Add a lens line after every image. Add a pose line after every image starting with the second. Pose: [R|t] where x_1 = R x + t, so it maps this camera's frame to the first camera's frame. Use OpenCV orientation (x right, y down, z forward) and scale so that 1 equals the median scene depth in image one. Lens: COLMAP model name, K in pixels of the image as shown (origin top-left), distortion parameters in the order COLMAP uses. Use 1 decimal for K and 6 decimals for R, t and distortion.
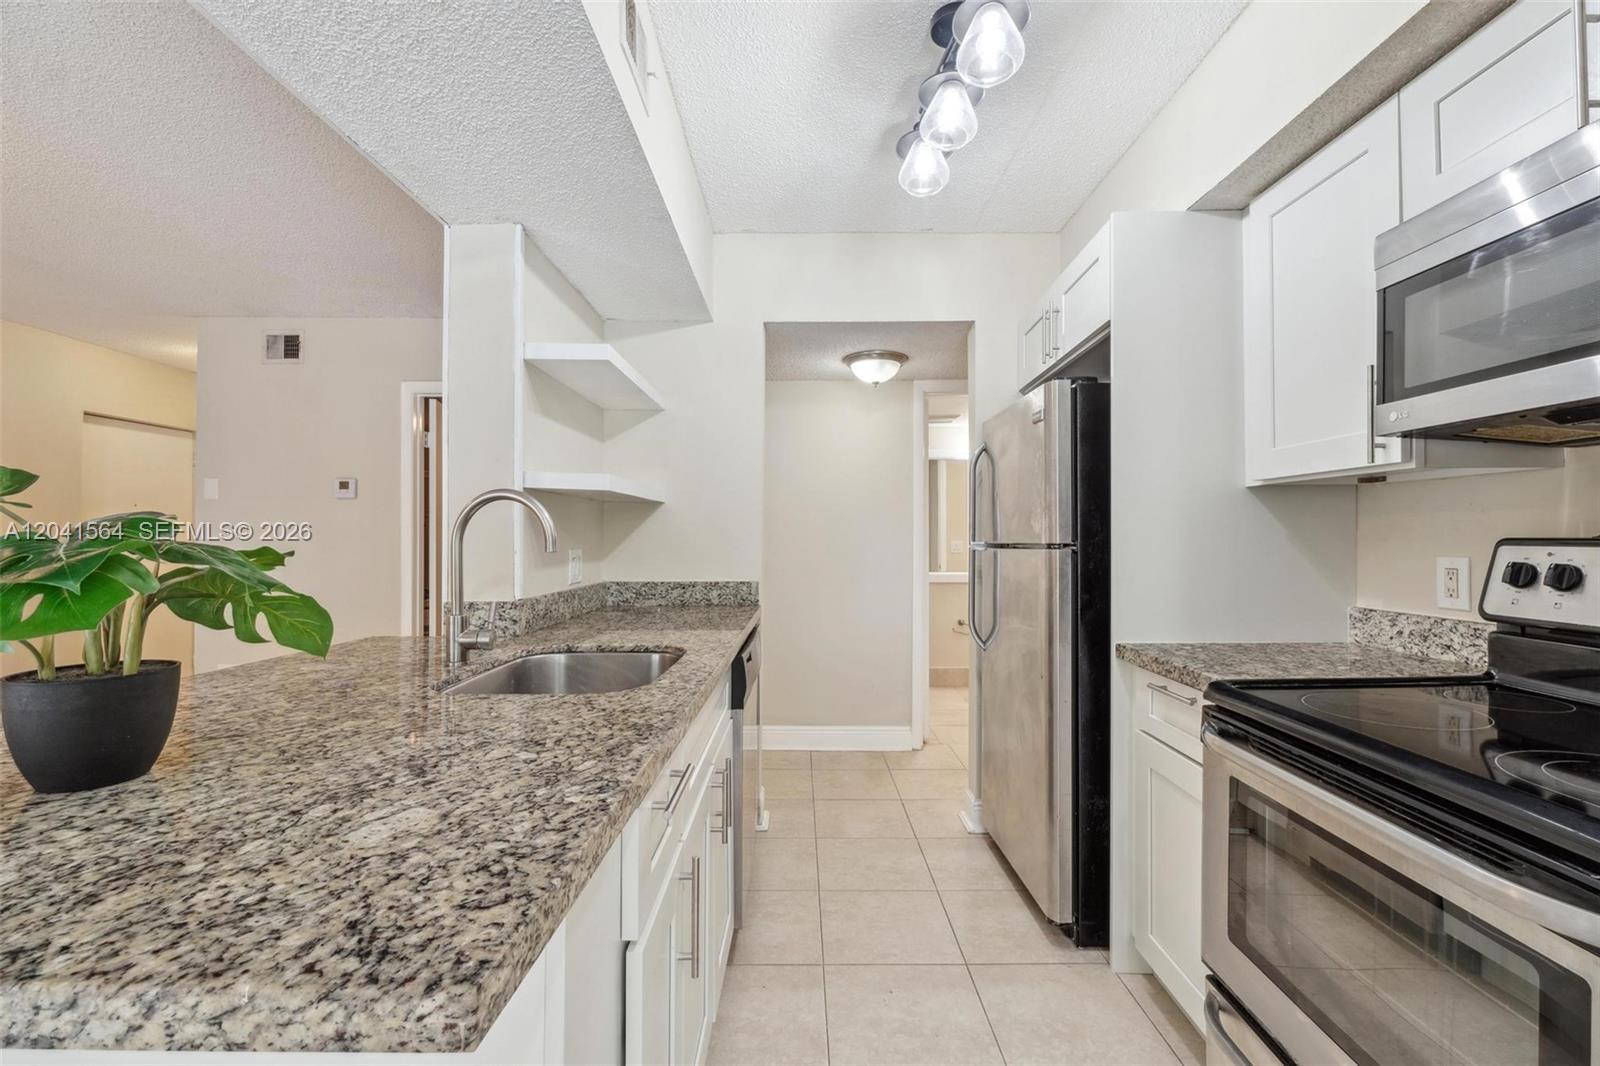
lens RADIAL K [[678.4, 0, 795.6], [0, 678.4, 541.9], [0, 0, 1]] dist [-0.001170, -0.000369]
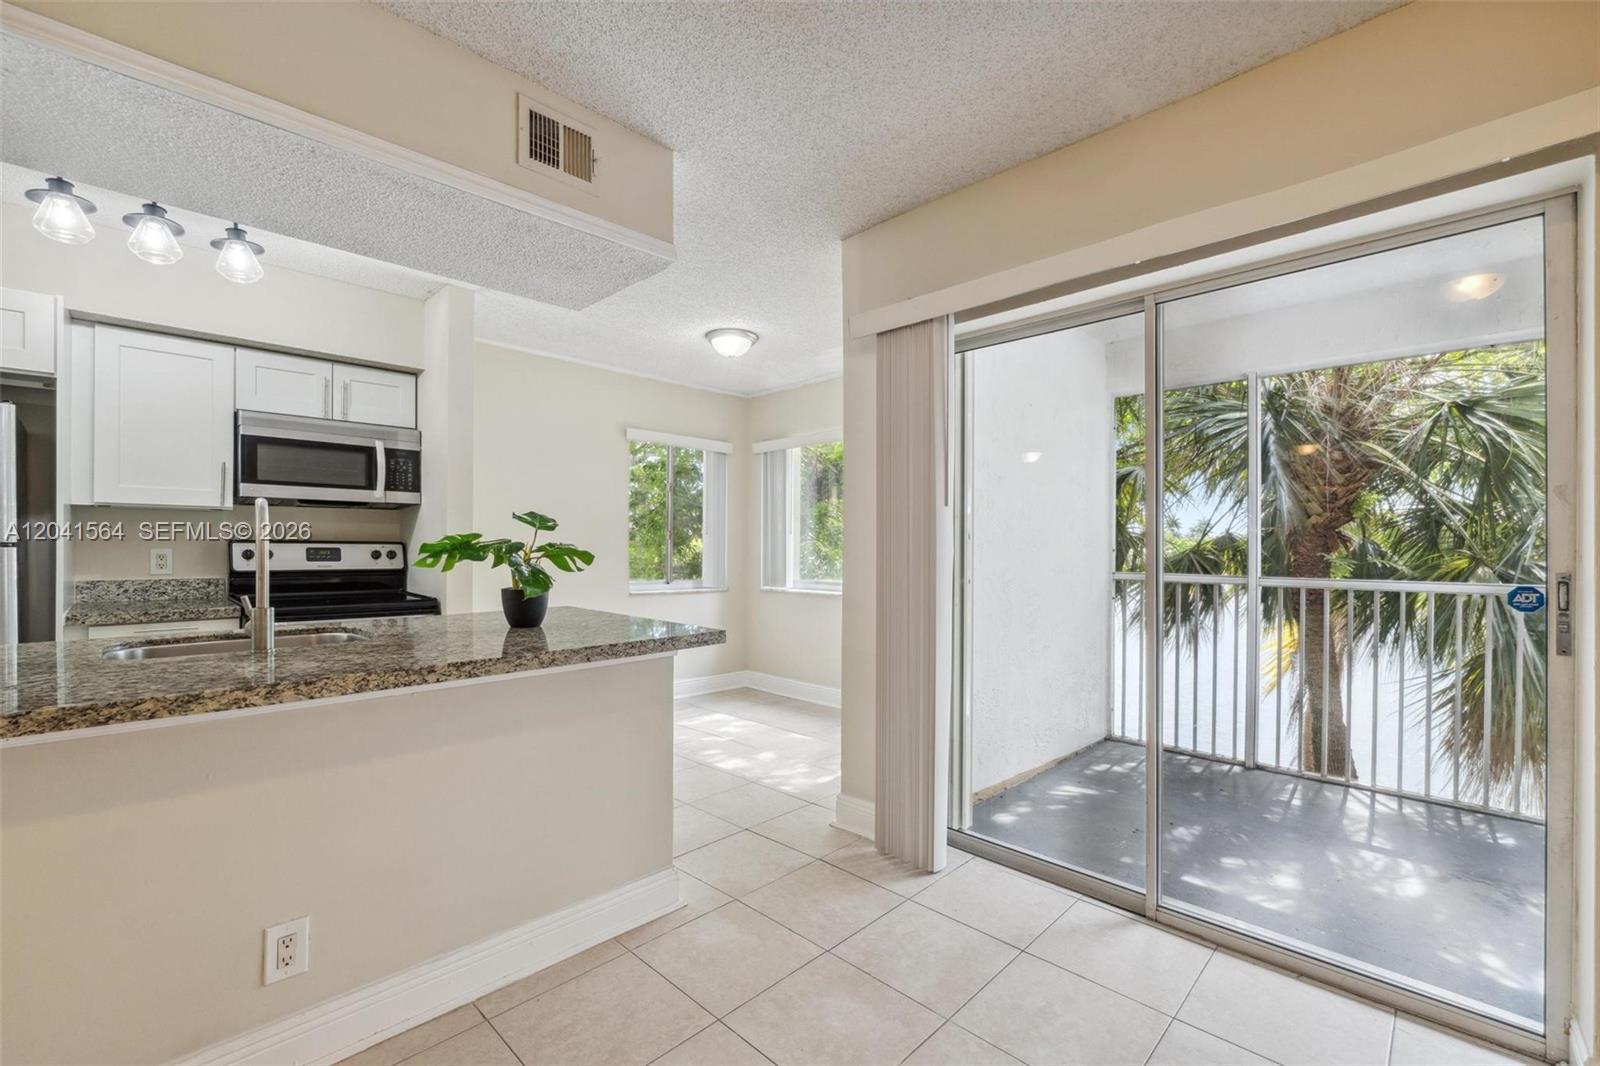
lens RADIAL K [[678.4, 0, 795.6], [0, 678.4, 541.9], [0, 0, 1]] dist [-0.001170, -0.000369]
pose [[-0.720142, 0.001259, 0.693826, -1.859414], [-0.001144, 0.999995, -0.003001, 0.006003], [-0.693826, -0.002955, -0.720137, 1.183967]]
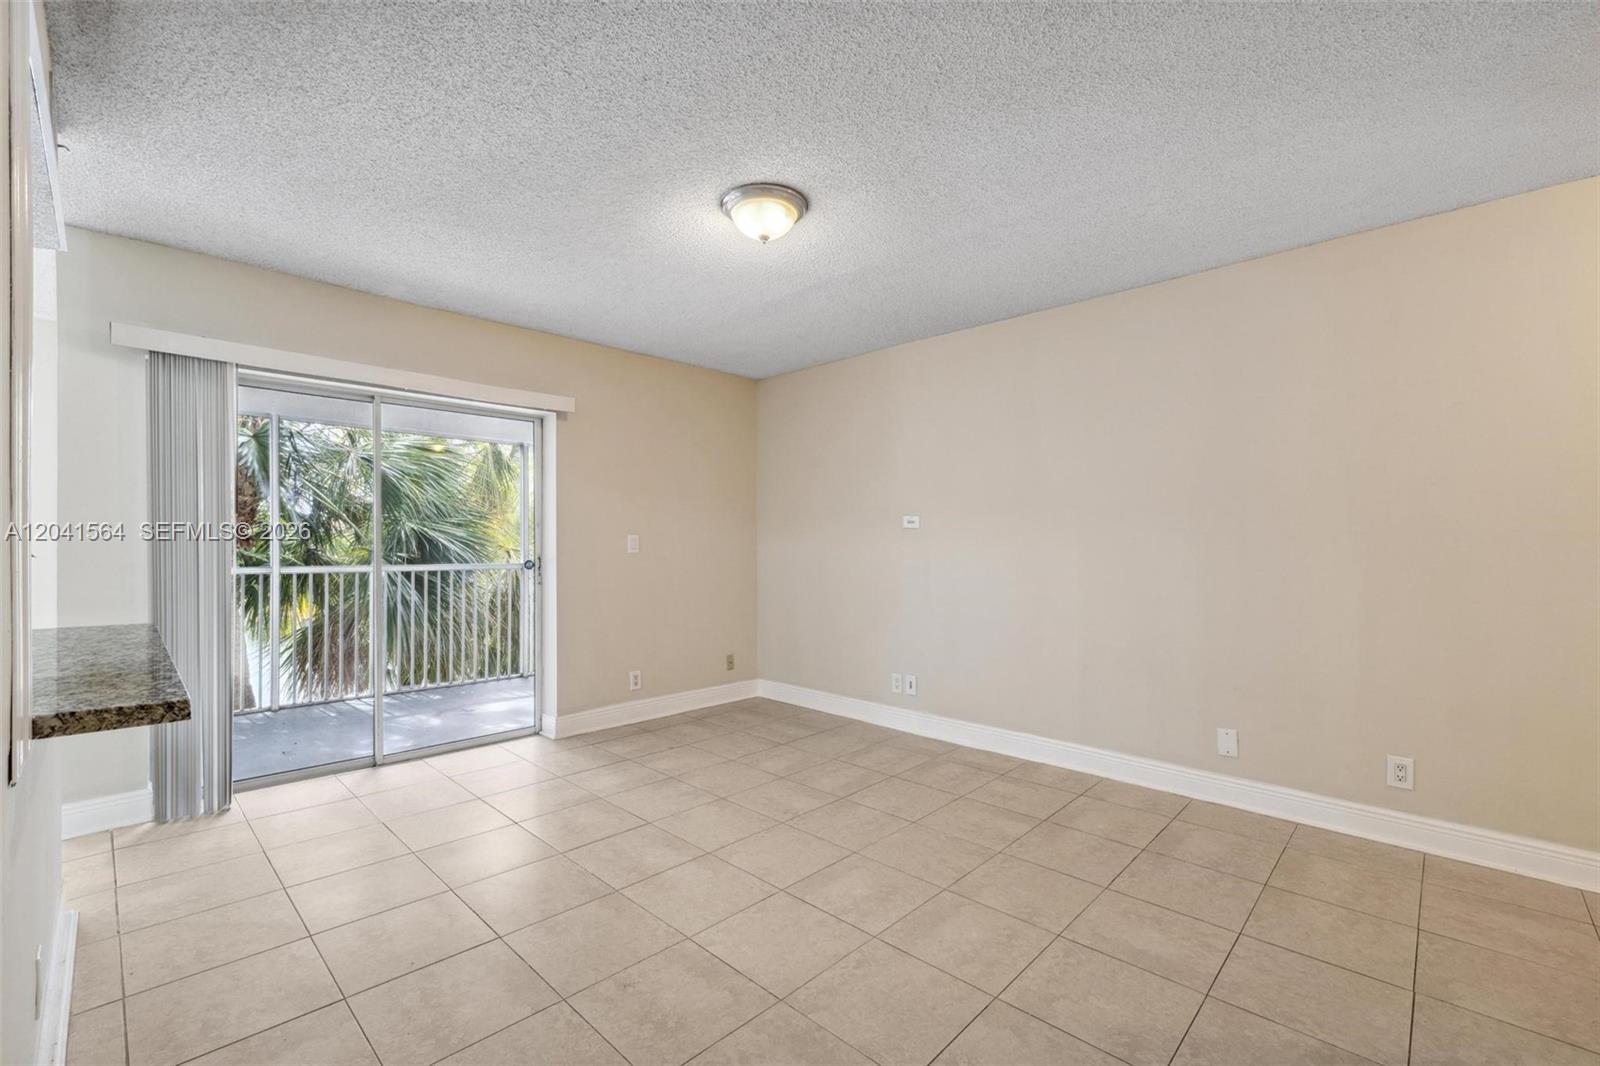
lens RADIAL K [[678.4, 0, 795.6], [0, 678.4, 541.9], [0, 0, 1]] dist [-0.001170, -0.000369]
pose [[-0.690742, -0.004291, -0.723088, -0.682028], [-0.004736, 0.999988, -0.001409, -0.006200], [0.723085, 0.002451, -0.690754, 2.378926]]
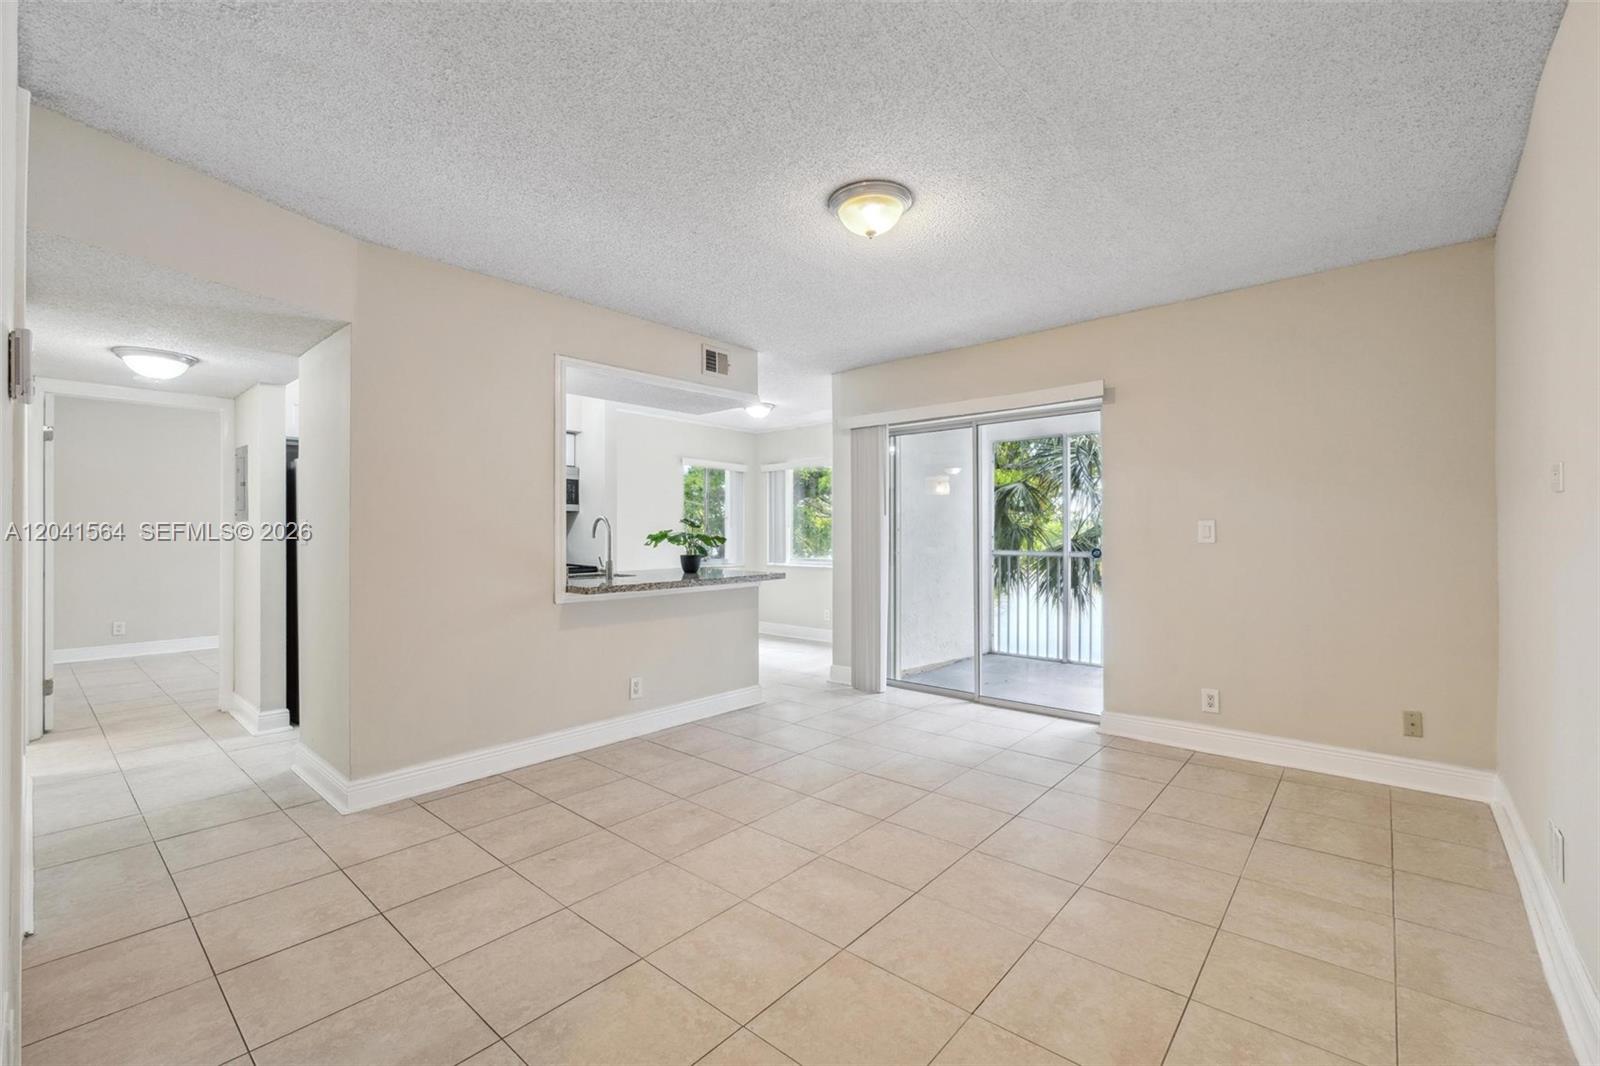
lens RADIAL K [[672.6, 0, 800.0], [0, 672.6, 533.0], [0, 0, 1]] dist [-0.000468, -0.000113]
pose [[-0.763497, 0.003921, 0.645800, -2.815155], [0.004043, 0.999991, -0.001292, 0.004912], [-0.645799, 0.001624, -0.763506, 2.570570]]
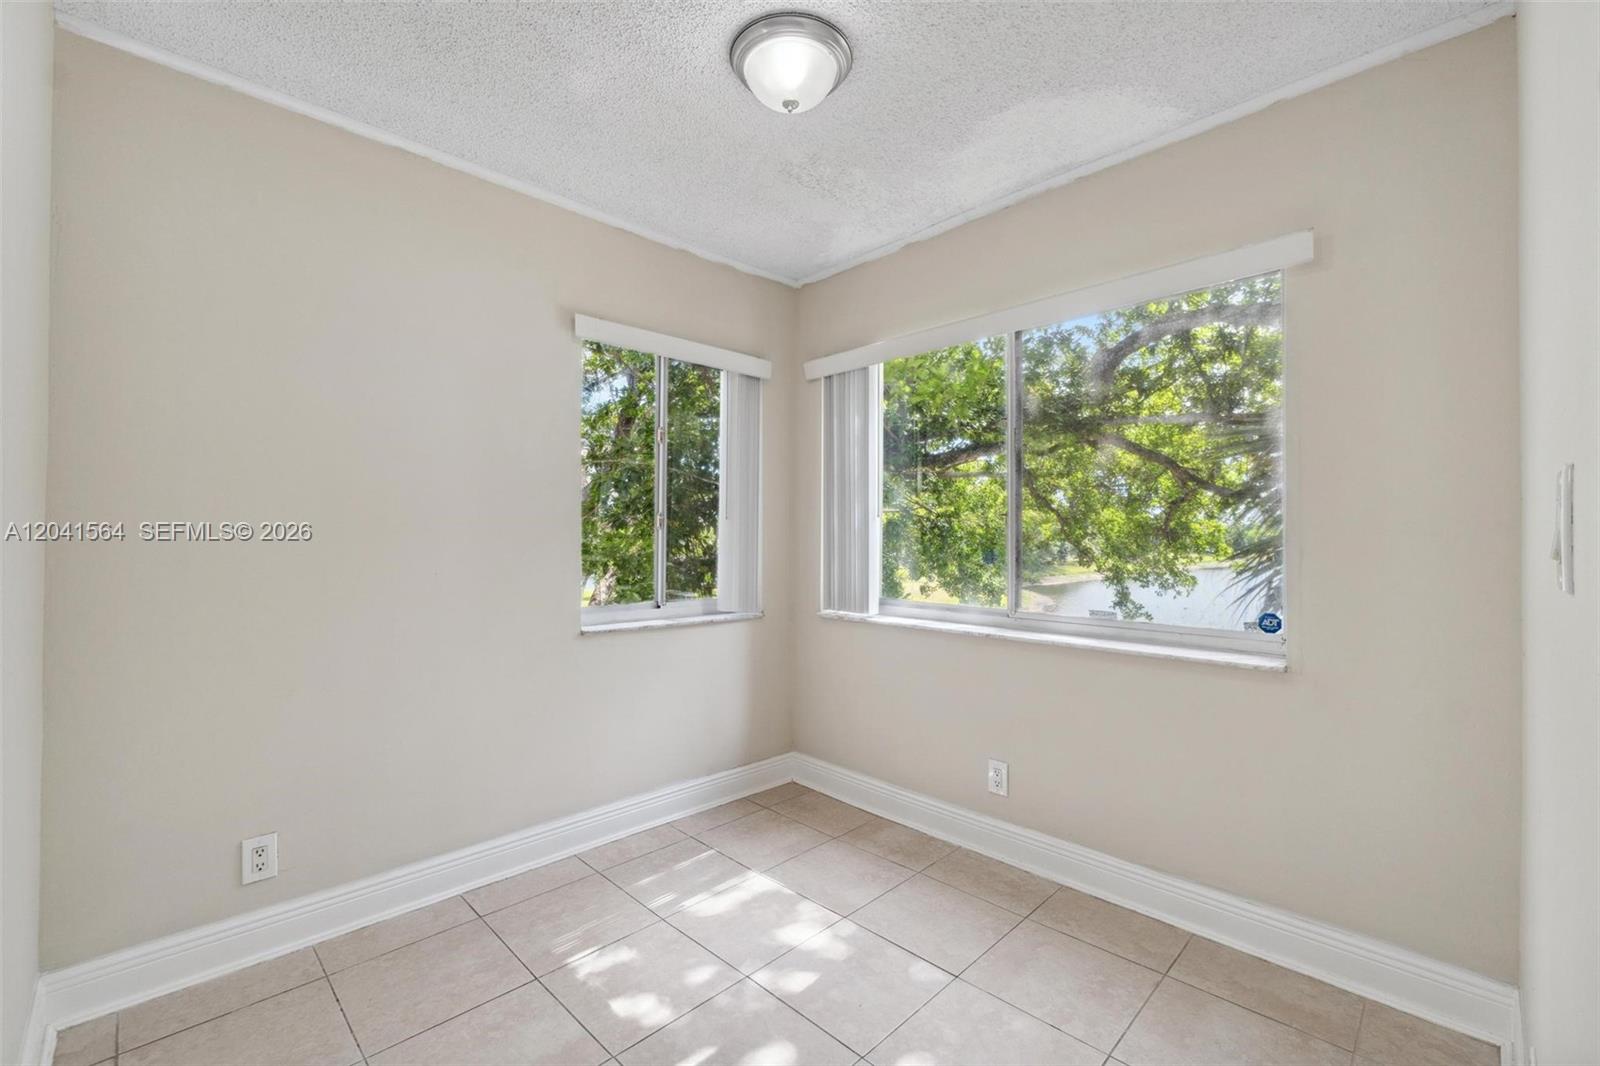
lens RADIAL K [[675.1, 0, 803.6], [0, 675.1, 526.7], [0, 0, 1]] dist [0.001582, 0.000162]
pose [[-0.714679, 0.007136, 0.699417, -0.597482], [0.002798, 0.999969, -0.007343, -0.008685], [-0.699447, -0.003291, -0.714677, 0.197584]]
